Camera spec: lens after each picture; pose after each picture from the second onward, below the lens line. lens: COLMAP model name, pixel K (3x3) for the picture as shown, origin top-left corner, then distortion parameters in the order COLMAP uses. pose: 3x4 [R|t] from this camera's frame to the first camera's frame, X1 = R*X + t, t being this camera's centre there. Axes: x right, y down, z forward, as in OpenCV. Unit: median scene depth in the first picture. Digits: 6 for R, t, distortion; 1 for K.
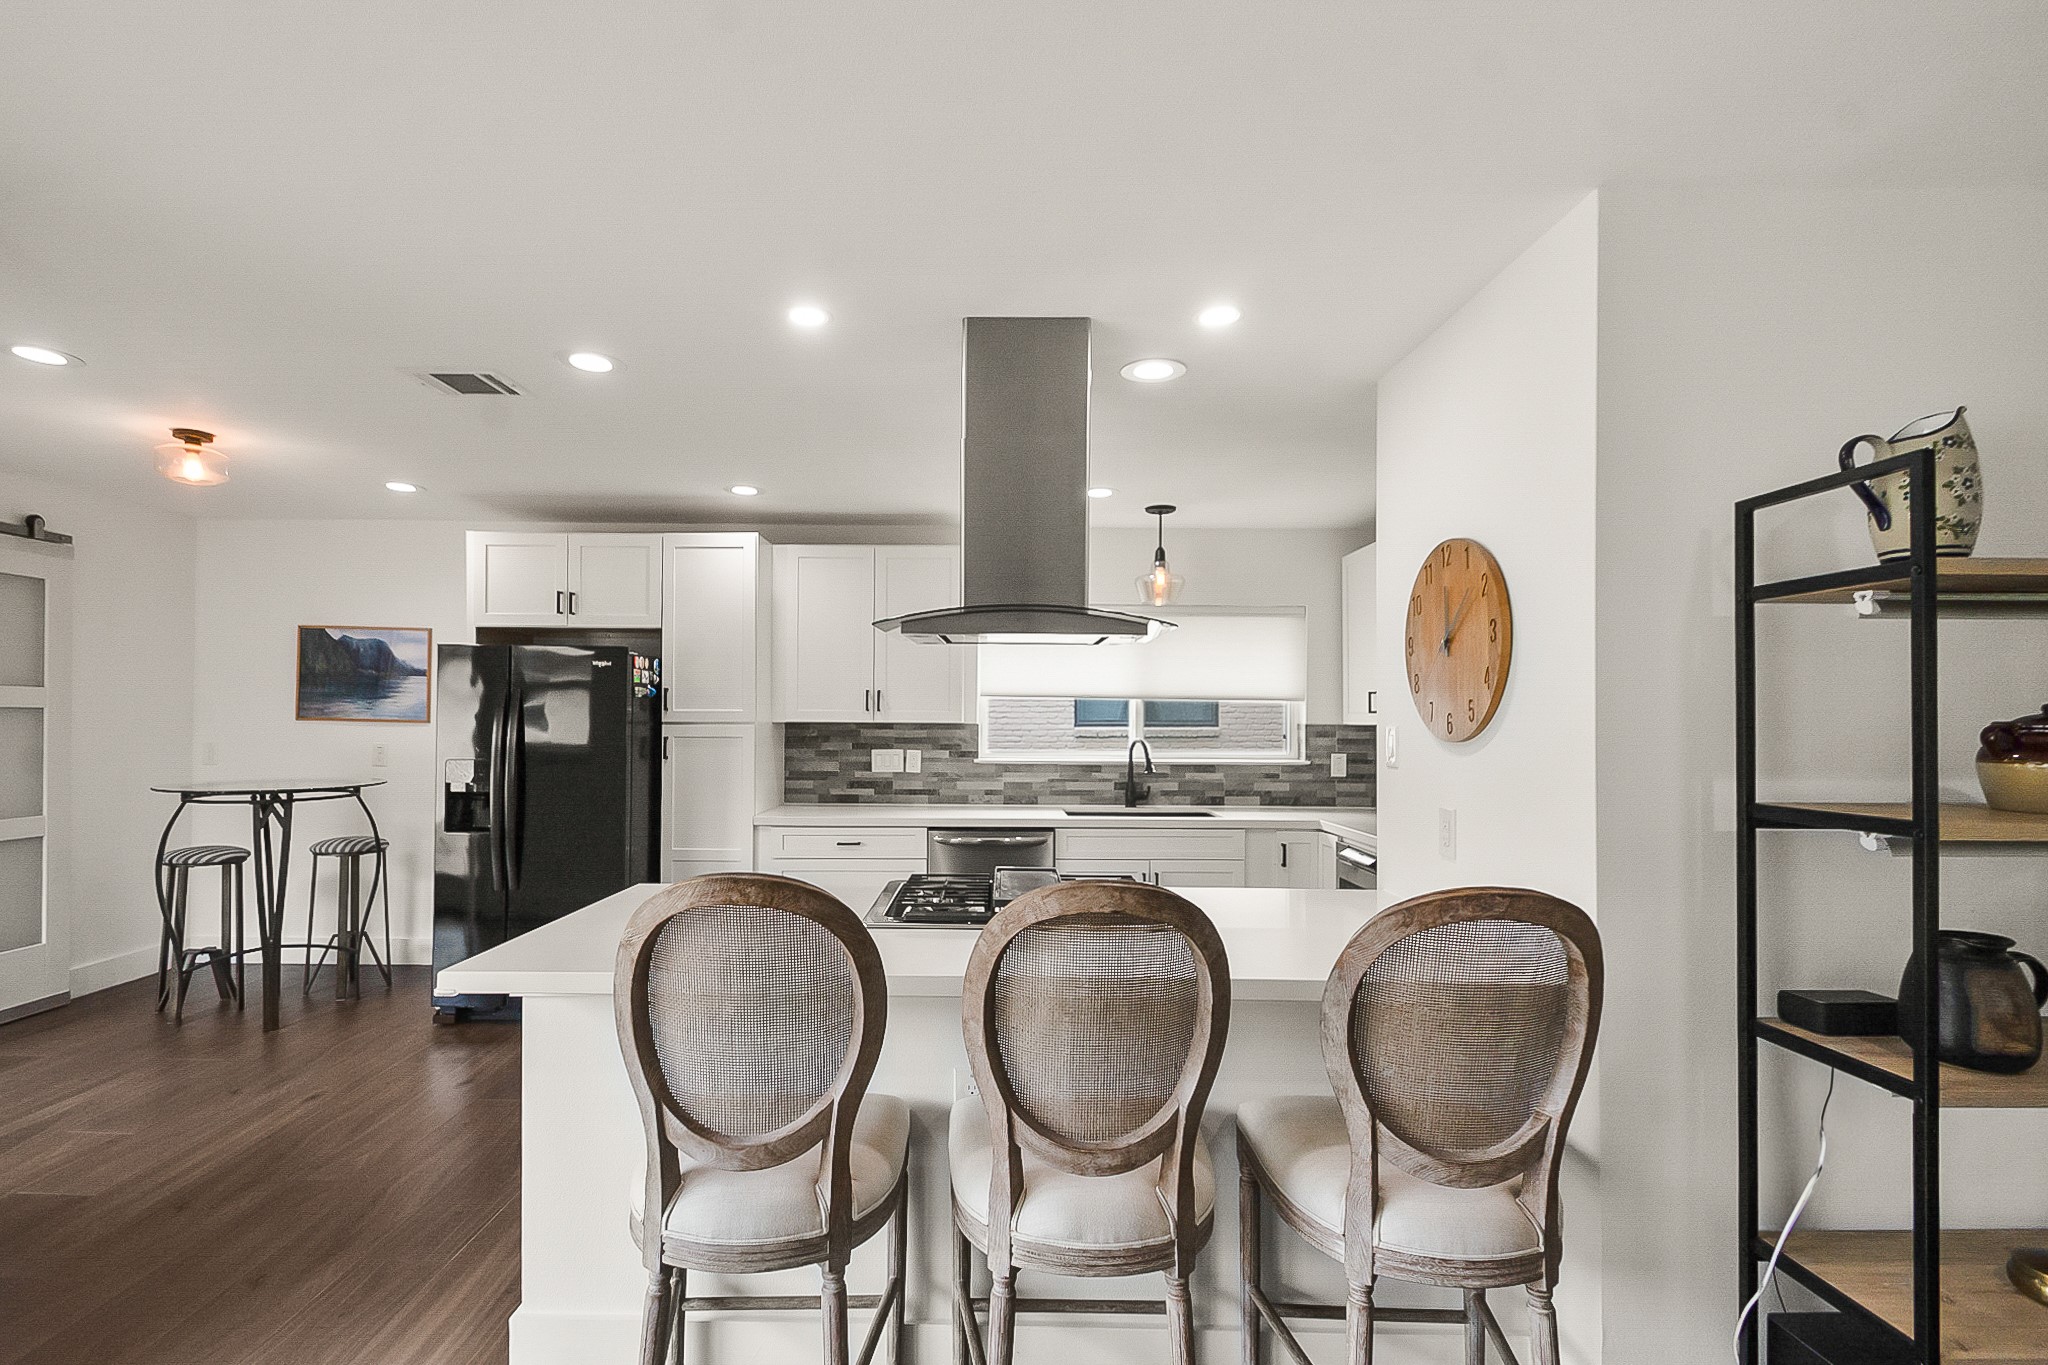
lens RADIAL K [[921.4, 0, 982.6], [0, 921.4, 716.6], [0, 0, 1]] dist [0.019197, -0.000221]
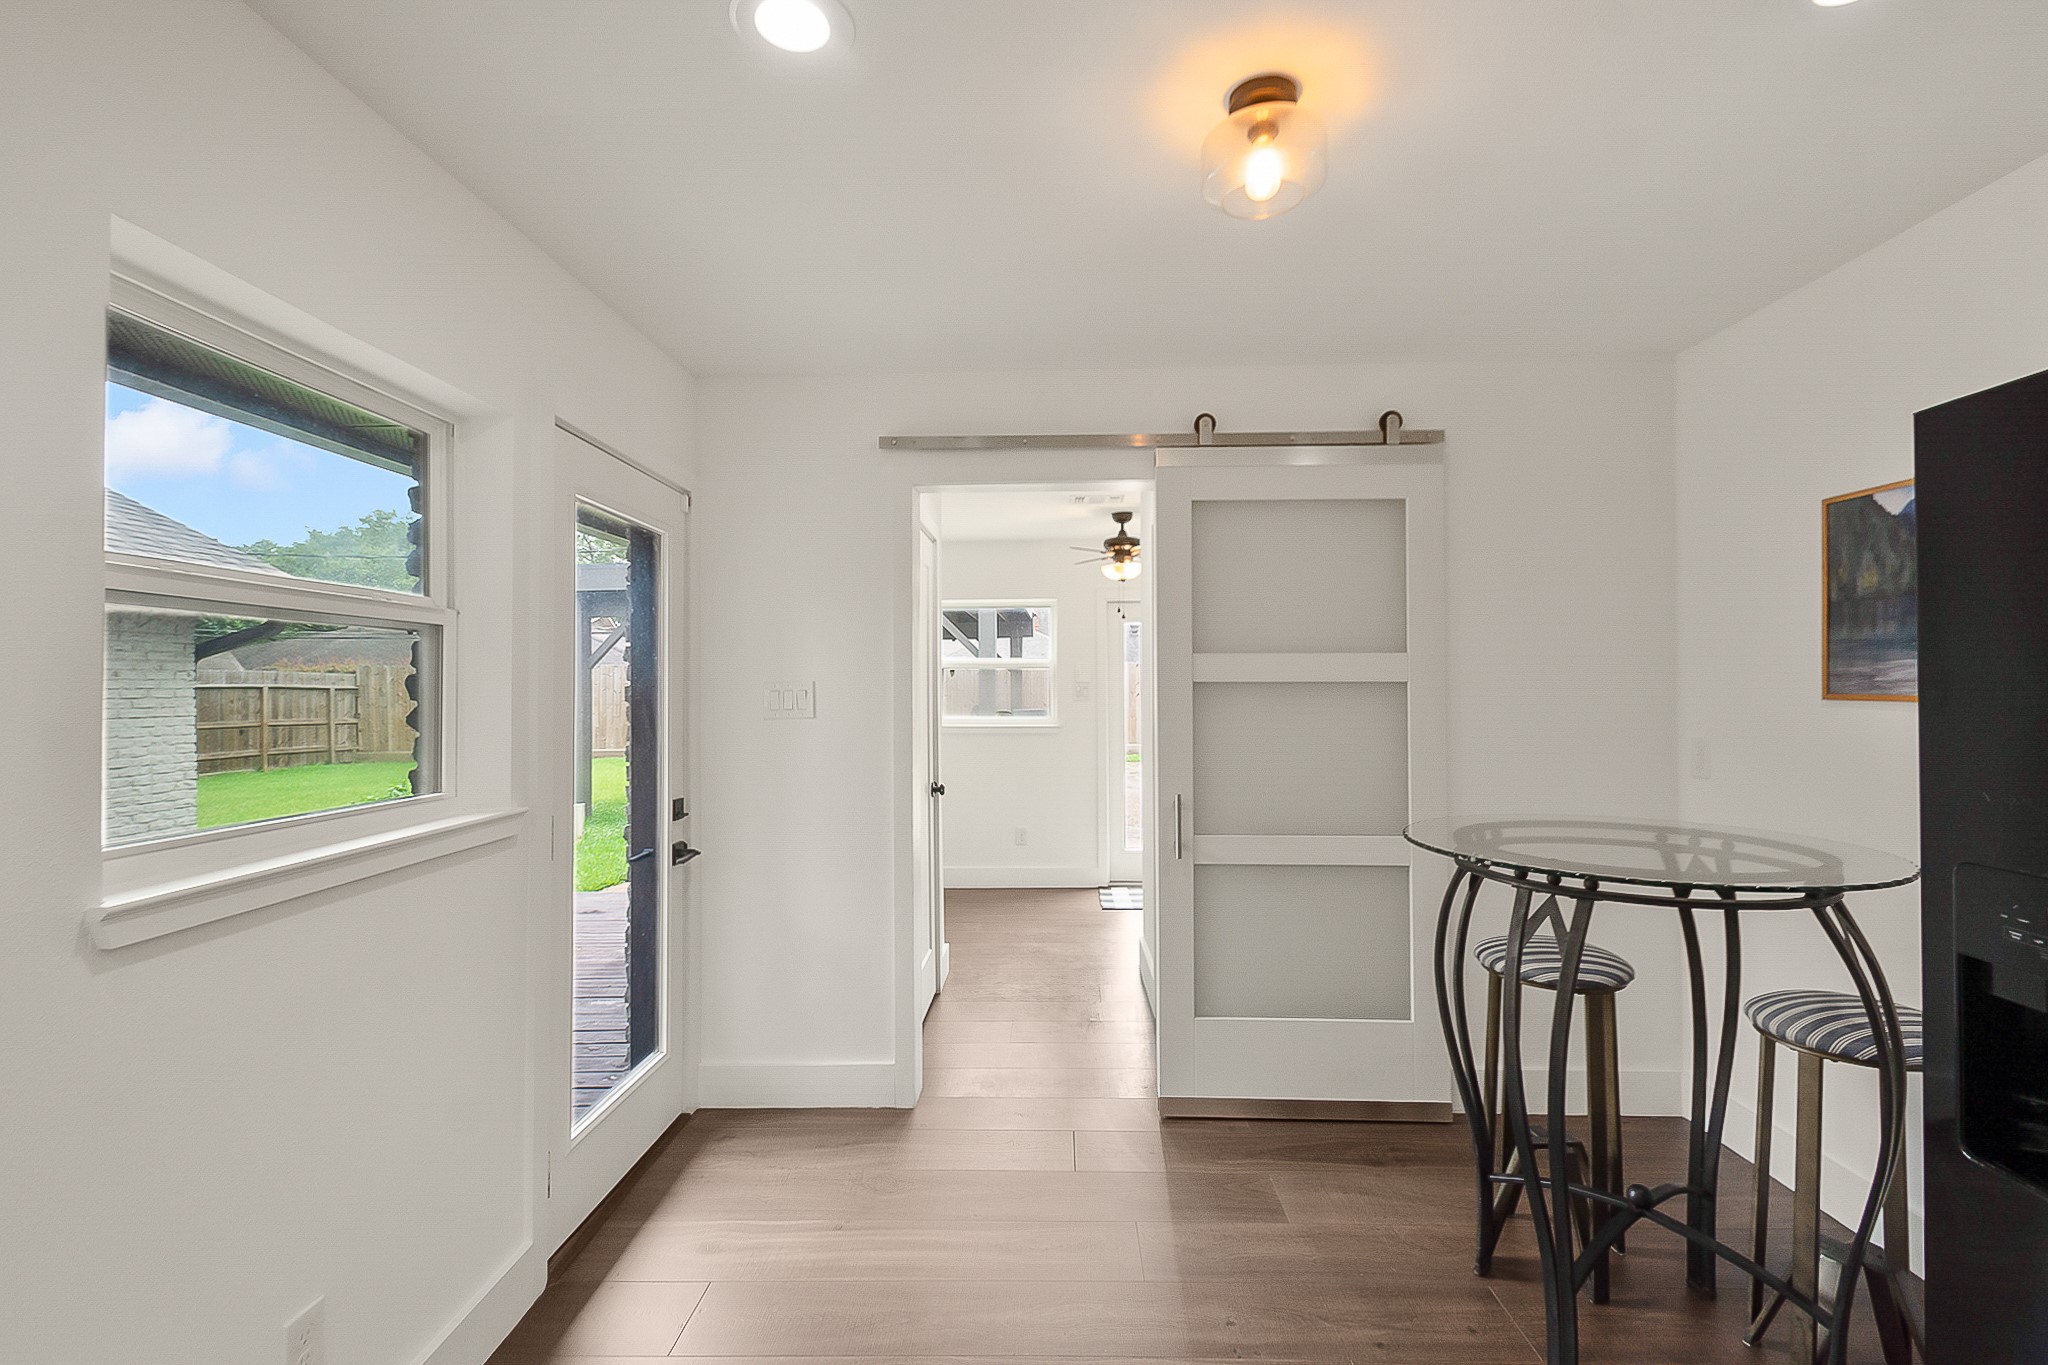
lens RADIAL K [[891.5, 0, 1024.0], [0, 891.5, 682.5], [0, 0, 1]] dist [0.023004, 0.000053]
pose [[-0.009235, -0.015348, -0.999840, -0.275788], [0.006496, 0.999860, -0.015409, -0.000355], [0.999936, -0.006637, -0.009134, 0.612080]]
